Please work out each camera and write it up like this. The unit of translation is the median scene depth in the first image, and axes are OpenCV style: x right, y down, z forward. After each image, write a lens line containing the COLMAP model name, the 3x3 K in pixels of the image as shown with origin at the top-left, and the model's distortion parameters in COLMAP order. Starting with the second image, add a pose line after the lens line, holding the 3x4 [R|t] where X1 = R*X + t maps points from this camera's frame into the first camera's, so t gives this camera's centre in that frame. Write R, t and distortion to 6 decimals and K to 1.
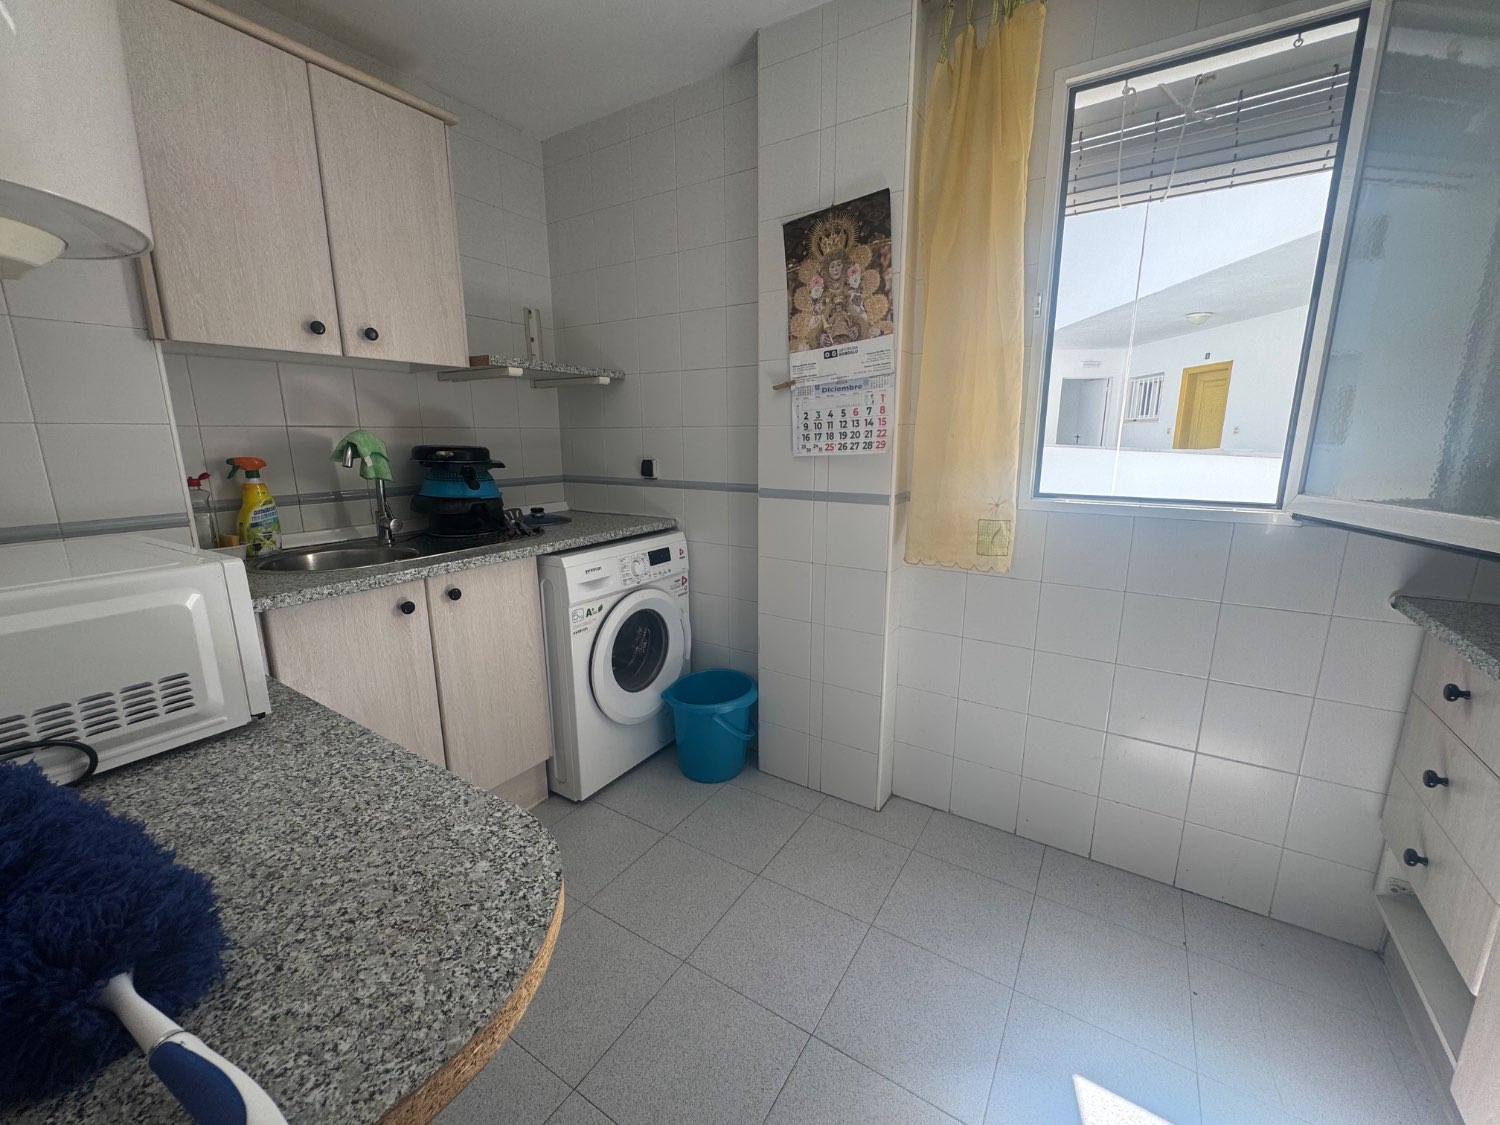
lens RADIAL K [[600.9, 0, 748.8], [0, 600.9, 561.6], [0, 0, 1]] dist [-0.003264, 0.000019]
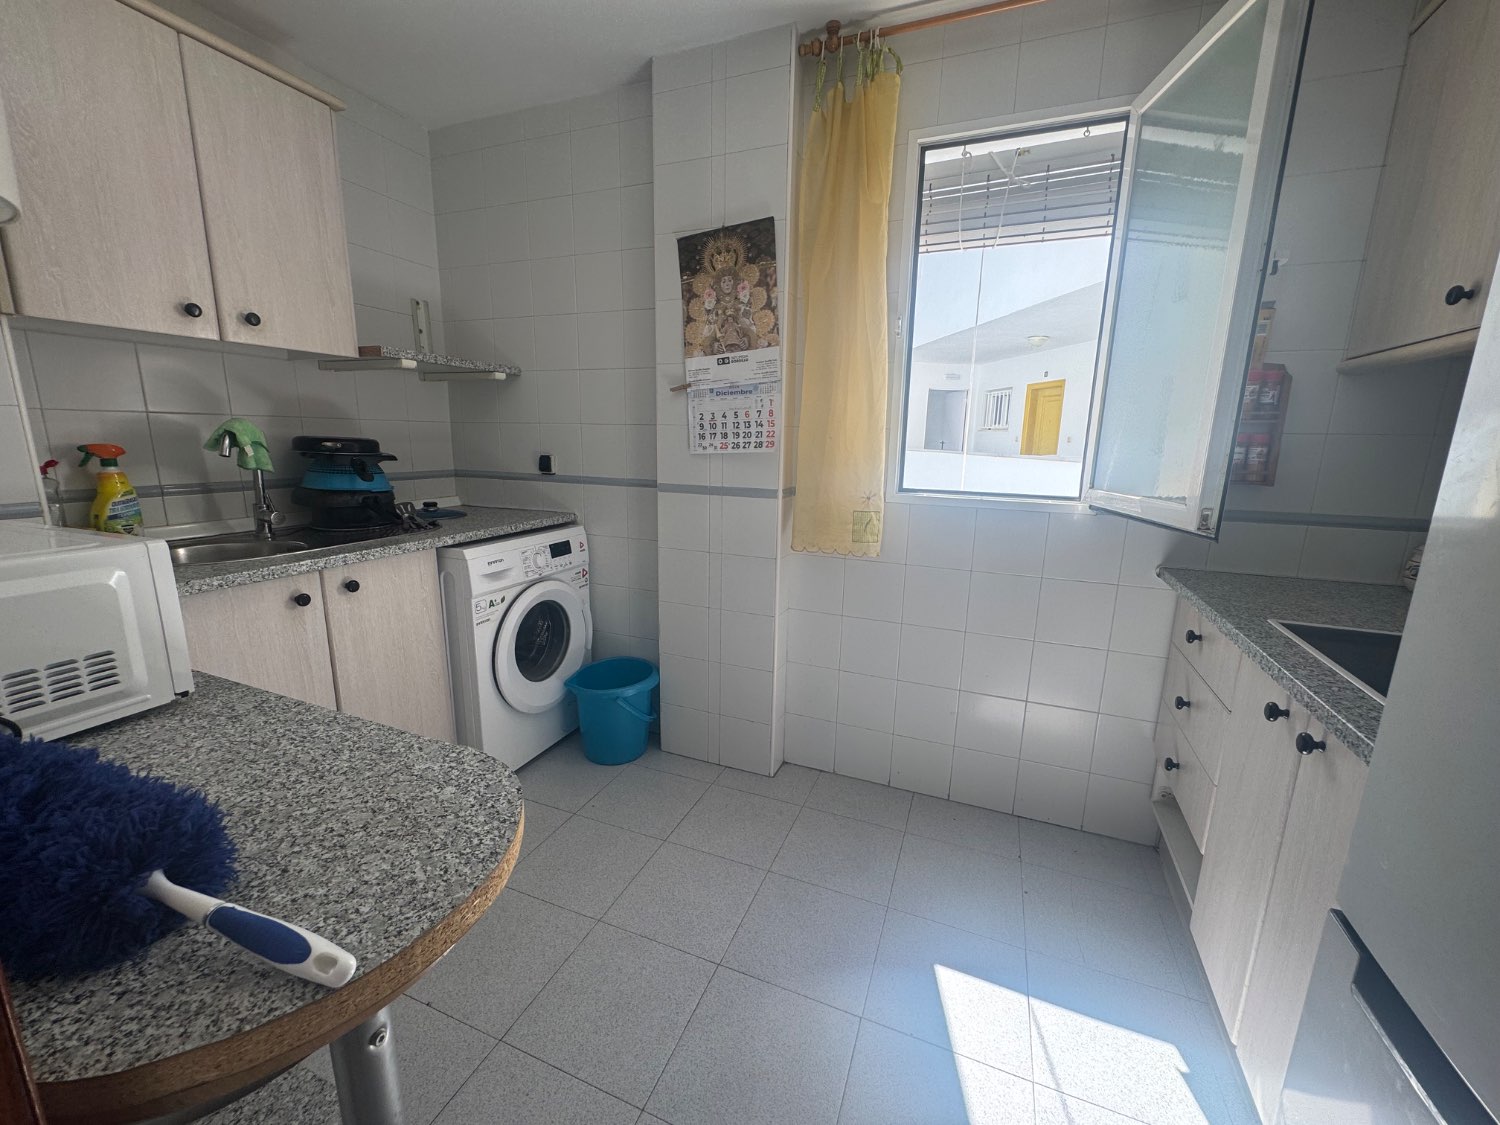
lens RADIAL K [[600.9, 0, 748.8], [0, 600.9, 561.6], [0, 0, 1]] dist [-0.003264, 0.000019]
pose [[0.983094, -0.015444, 0.182451, -0.026383], [0.015752, 0.999876, -0.000242, 0.024390], [-0.182425, 0.003112, 0.983215, -0.095288]]
